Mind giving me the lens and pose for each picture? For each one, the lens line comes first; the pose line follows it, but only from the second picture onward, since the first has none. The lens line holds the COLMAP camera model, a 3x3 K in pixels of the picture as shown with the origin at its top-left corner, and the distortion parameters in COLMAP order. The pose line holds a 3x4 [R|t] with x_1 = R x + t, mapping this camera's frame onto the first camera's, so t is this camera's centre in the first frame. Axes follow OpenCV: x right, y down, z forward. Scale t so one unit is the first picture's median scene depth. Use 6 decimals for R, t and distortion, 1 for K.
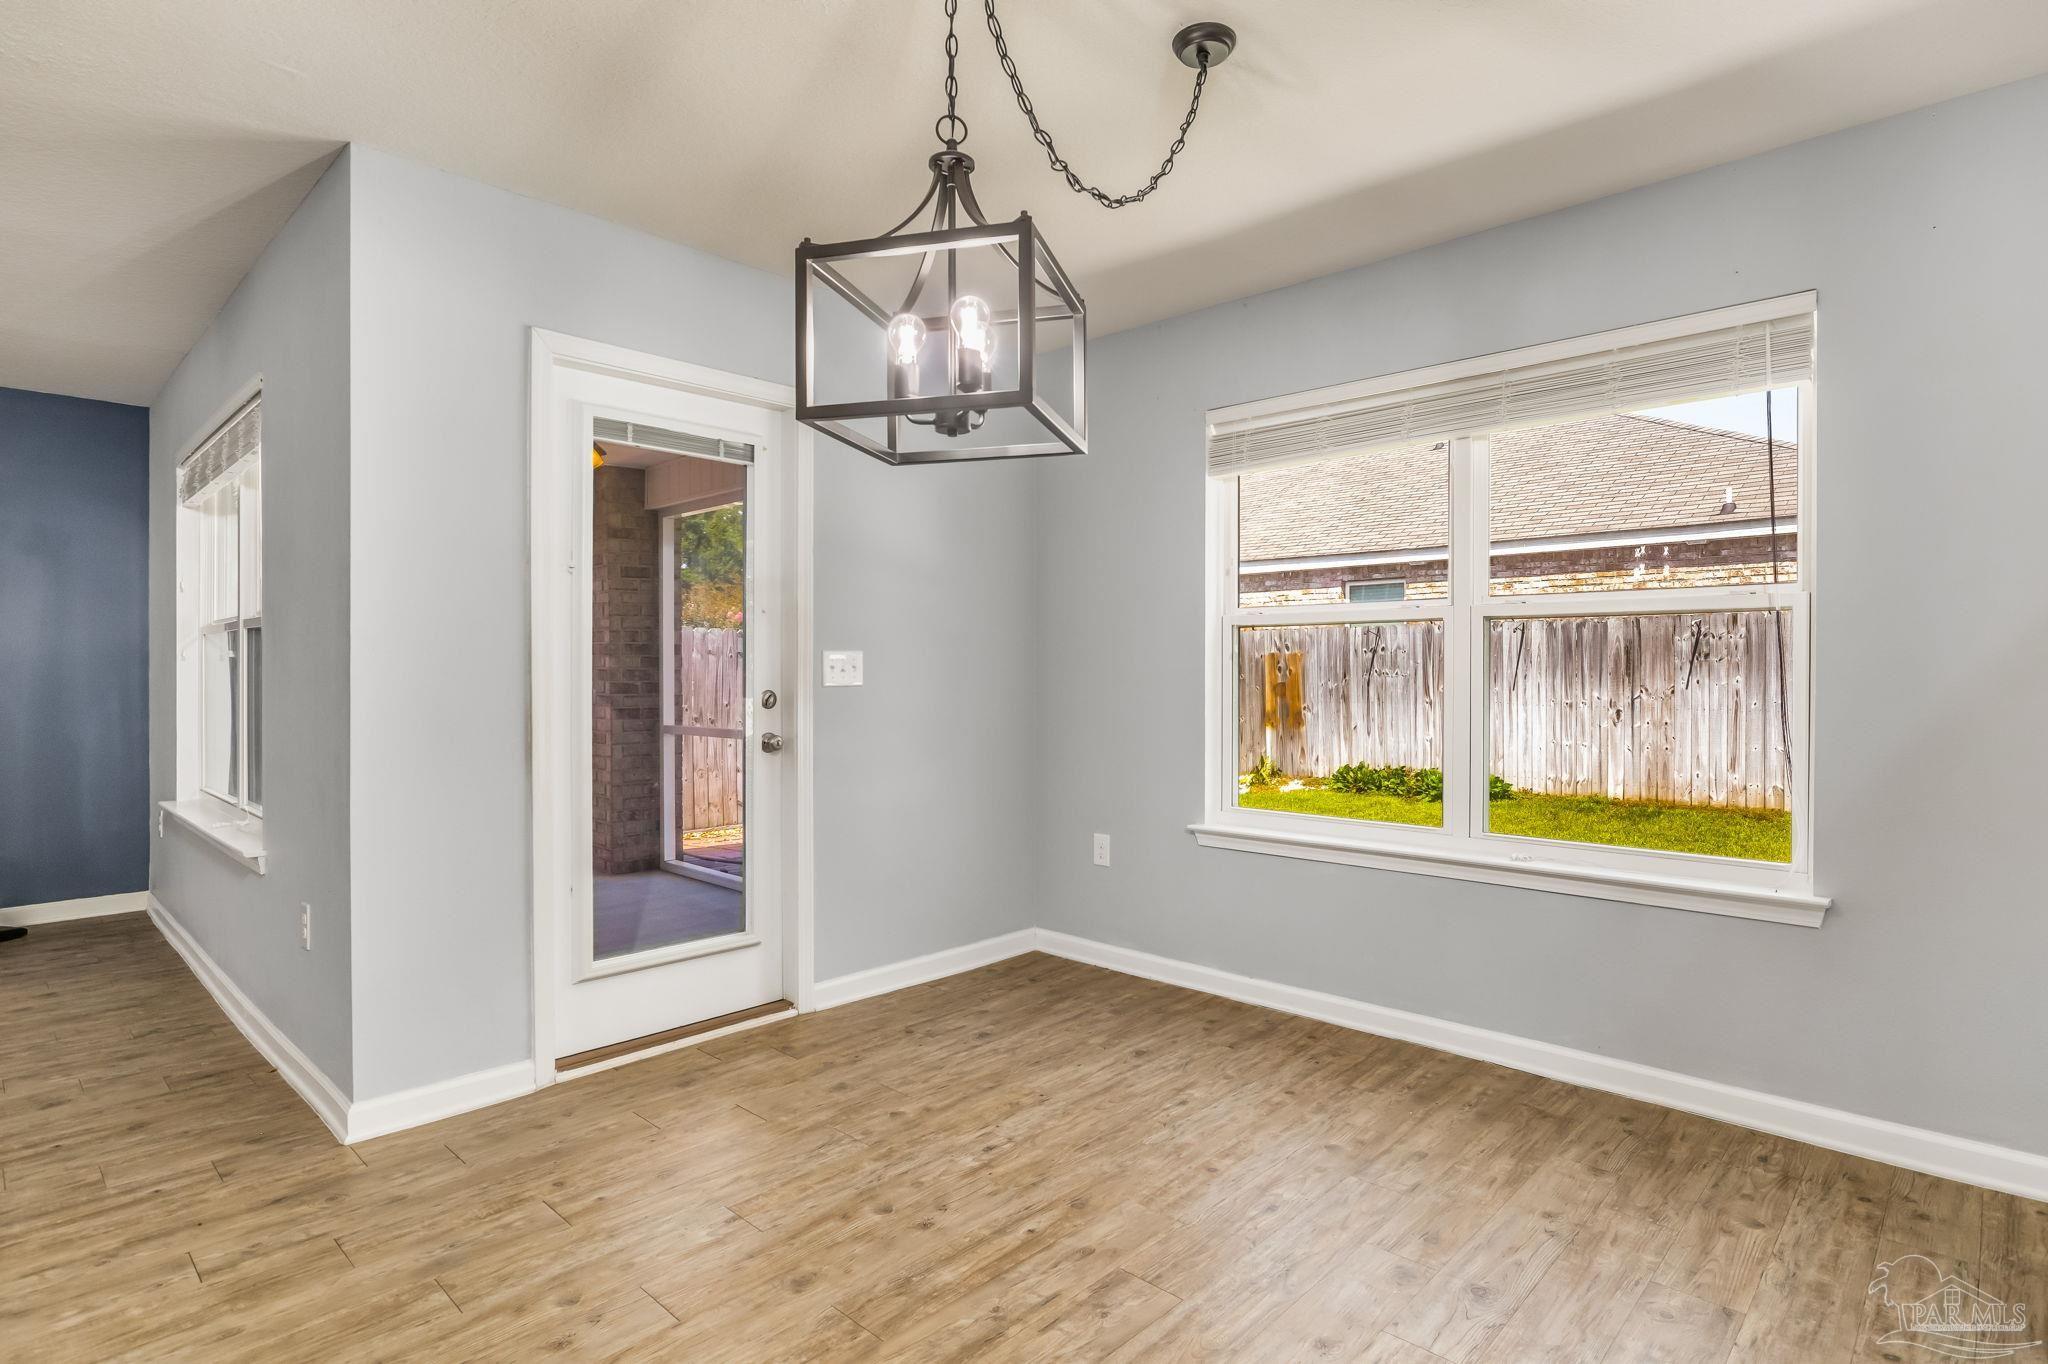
lens RADIAL K [[1037.1, 0, 1029.5], [0, 1037.1, 677.0], [0, 0, 1]] dist [-0.024860, 0.009534]
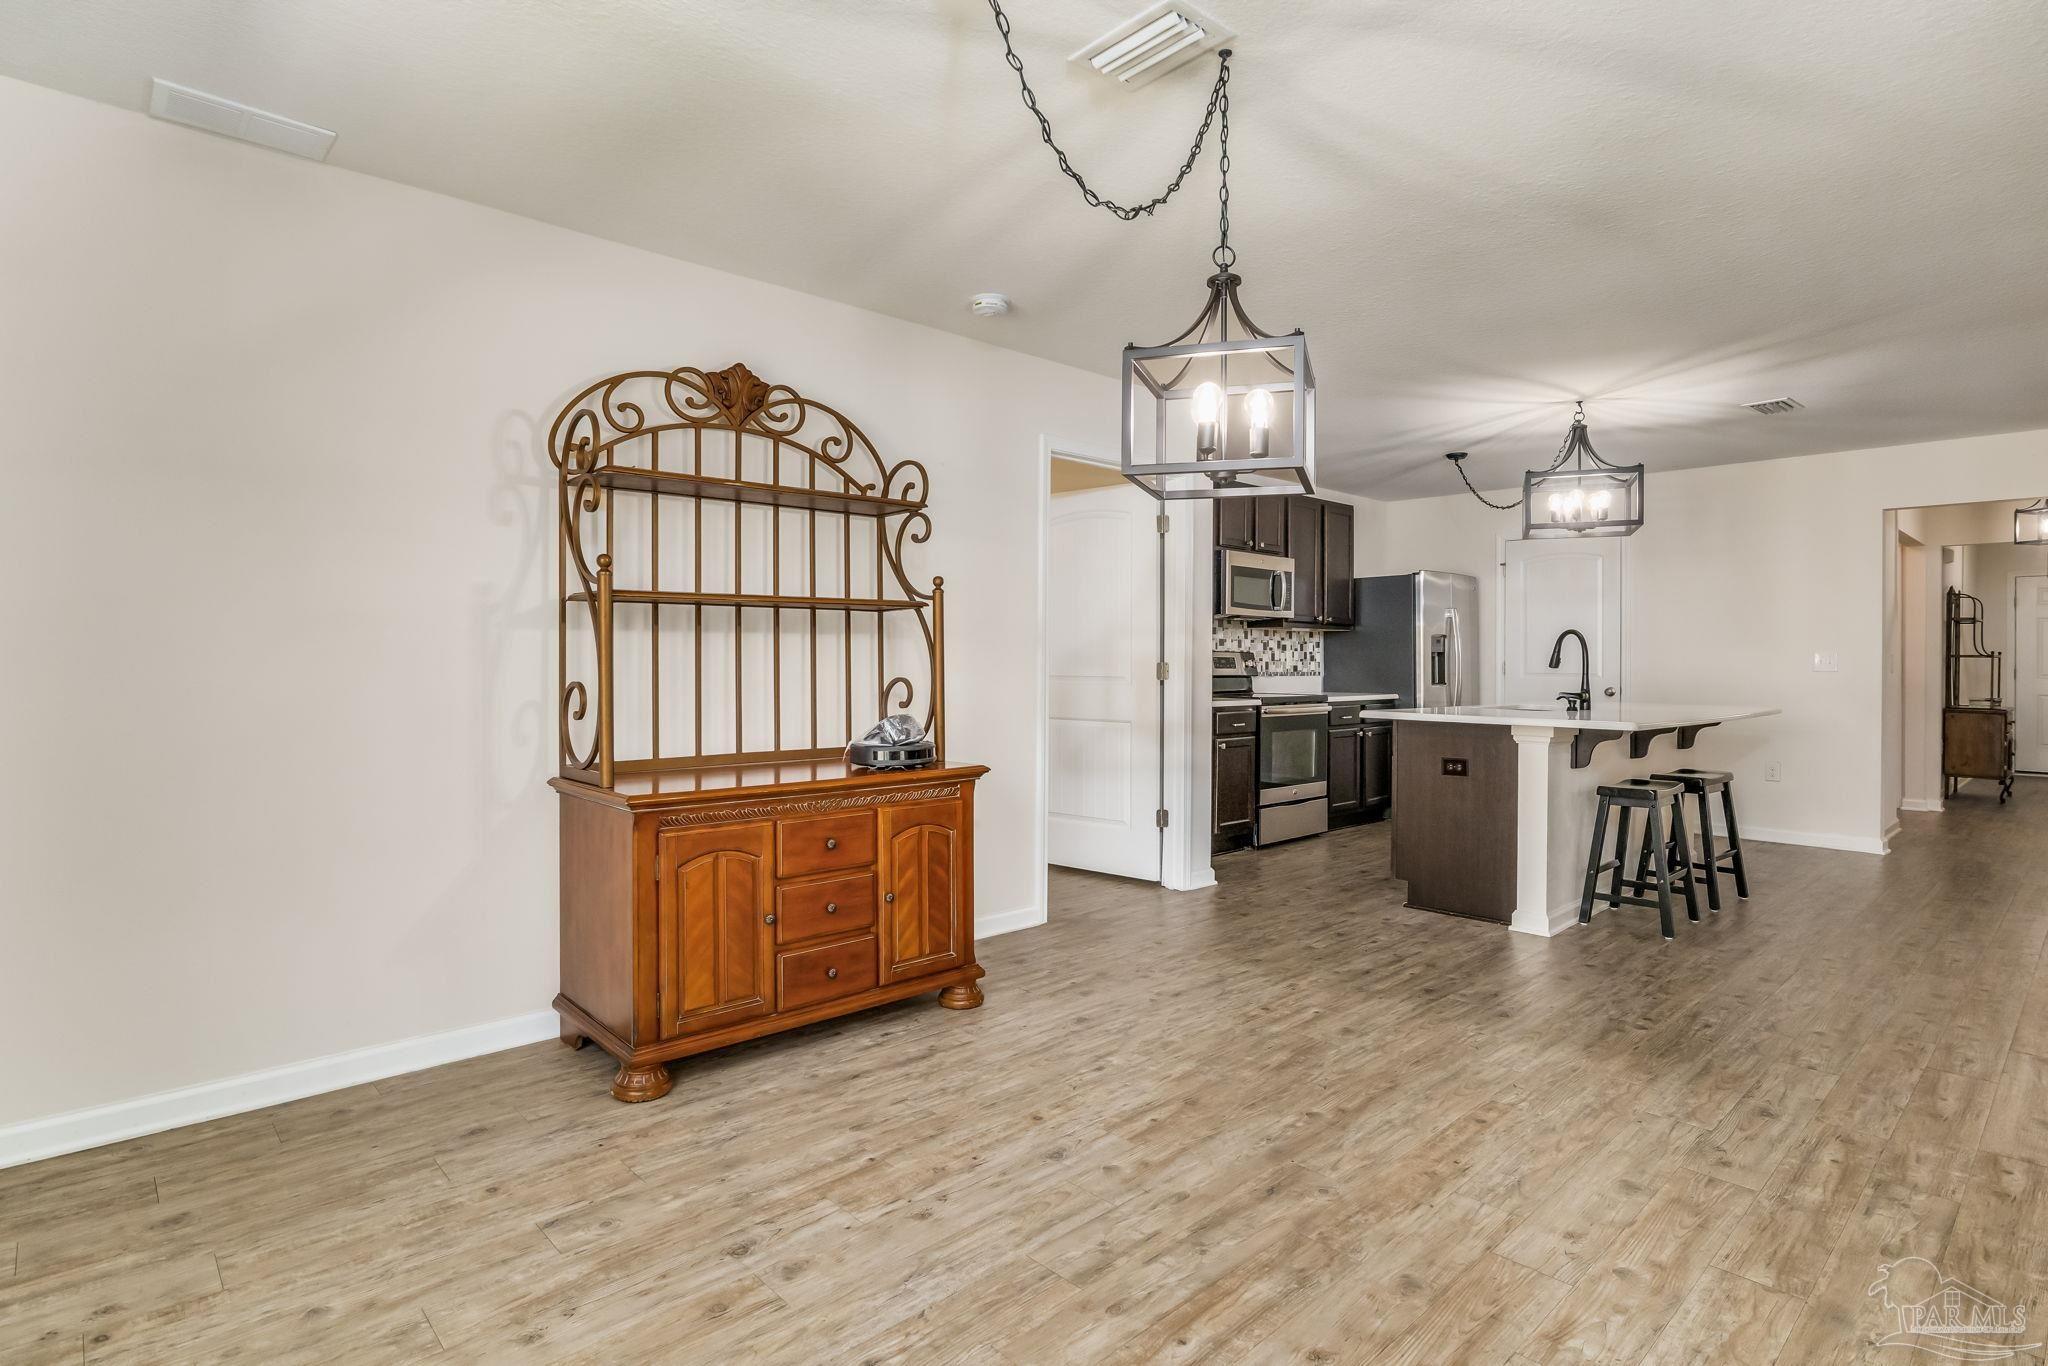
lens RADIAL K [[1008.4, 0, 1013.9], [0, 1008.4, 700.8], [0, 0, 1]] dist [-0.014713, 0.003168]
pose [[-0.997041, -0.006827, 0.076570, 0.016413], [-0.003077, 0.998795, 0.048974, -0.002312], [-0.076812, 0.048594, -0.995861, 0.376690]]
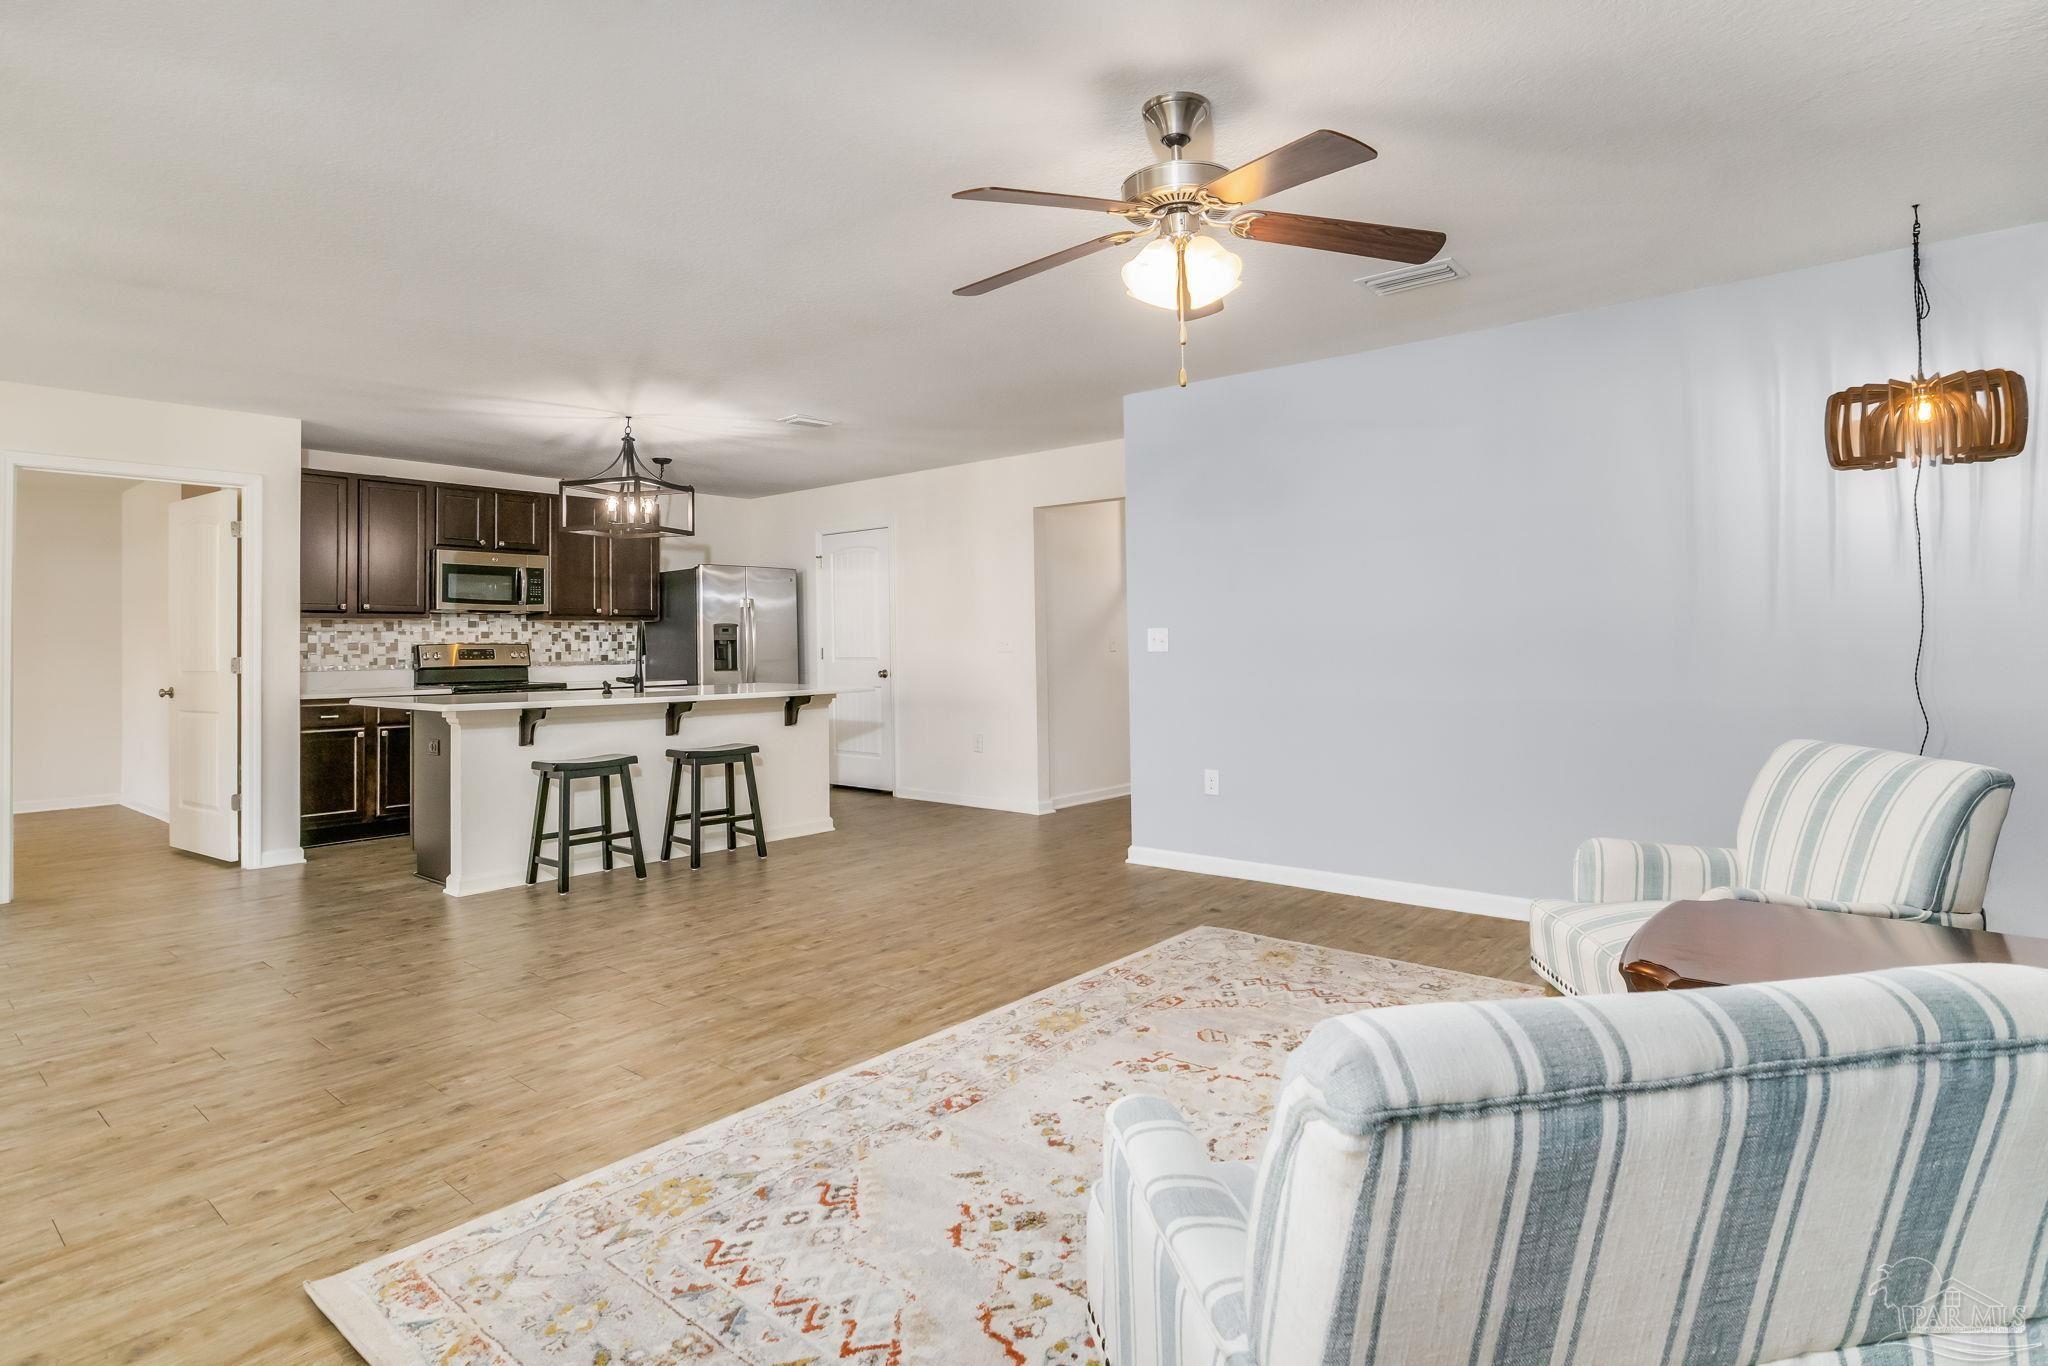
lens RADIAL K [[1060.4, 0, 1038.8], [0, 1060.4, 631.9], [0, 0, 1]] dist [-0.012277, 0.000737]
pose [[-0.997567, 0.013413, -0.068409, -0.413767], [0.013813, 0.999890, -0.005381, -0.001519], [0.068329, -0.006312, -0.997643, 0.457056]]
